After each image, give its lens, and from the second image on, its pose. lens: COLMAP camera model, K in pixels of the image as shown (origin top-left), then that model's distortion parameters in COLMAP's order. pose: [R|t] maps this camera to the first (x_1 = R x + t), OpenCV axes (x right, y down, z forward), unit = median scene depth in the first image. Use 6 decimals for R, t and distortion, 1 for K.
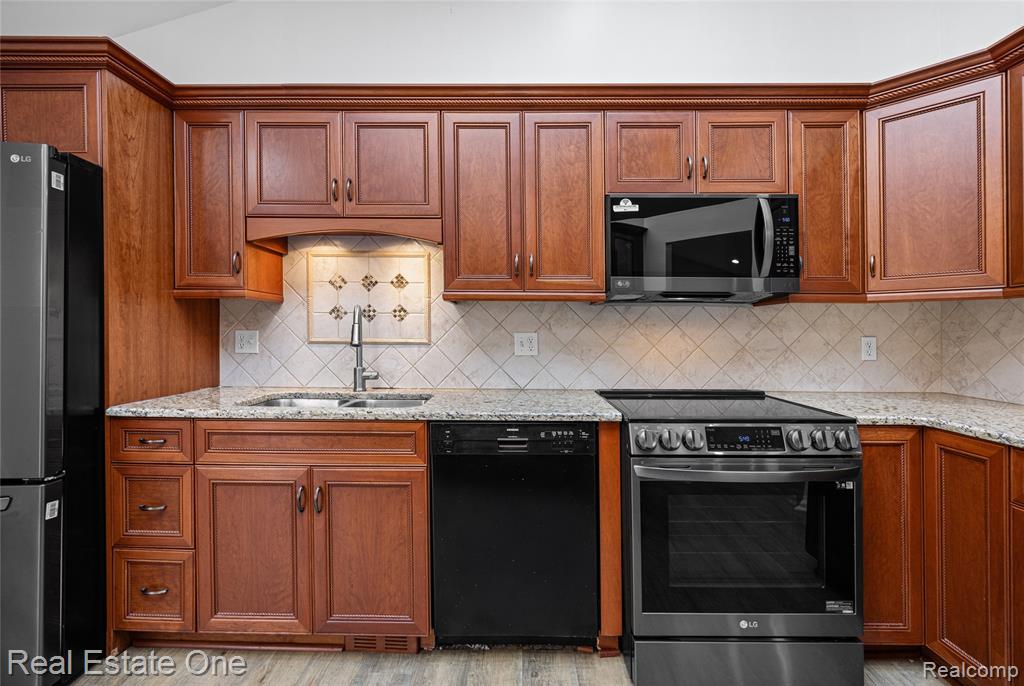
lens RADIAL K [[470.2, 0, 513.8], [0, 470.2, 334.9], [0, 0, 1]] dist [0.004007, -0.001100]
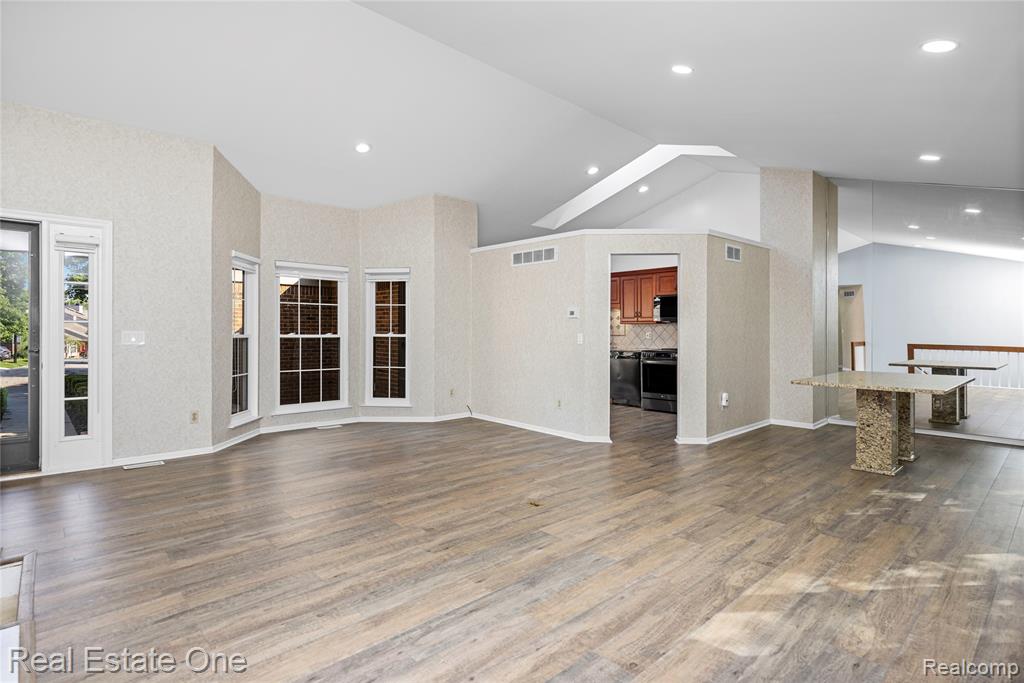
lens RADIAL K [[508.3, 0, 512.0], [0, 508.3, 341.5], [0, 0, 1]] dist [0.005044, 0.000238]
pose [[0.682430, 0.011623, -0.730859, 2.397105], [-0.010188, 0.999928, 0.006390, 0.058305], [0.730880, 0.003085, 0.682499, -2.637596]]
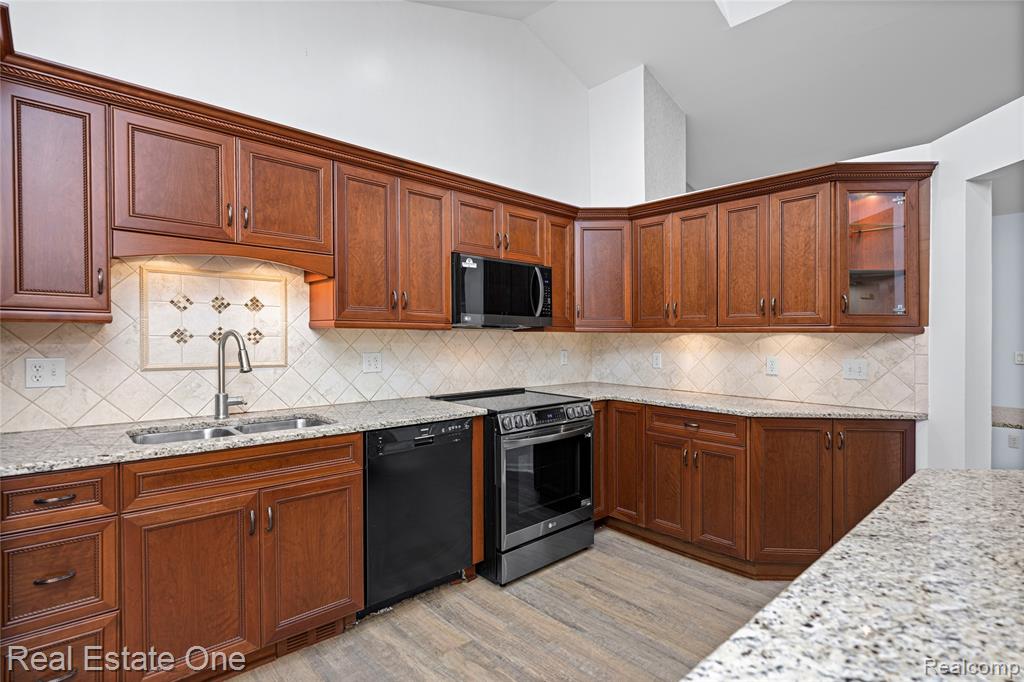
lens RADIAL K [[504.5, 0, 506.0], [0, 504.5, 339.0], [0, 0, 1]] dist [0.002985, 0.000187]
pose [[0.730117, -0.004638, 0.683306, -0.686039], [0.001860, 0.999987, 0.004800, -0.052419], [-0.683319, -0.002233, 0.730116, -0.171317]]
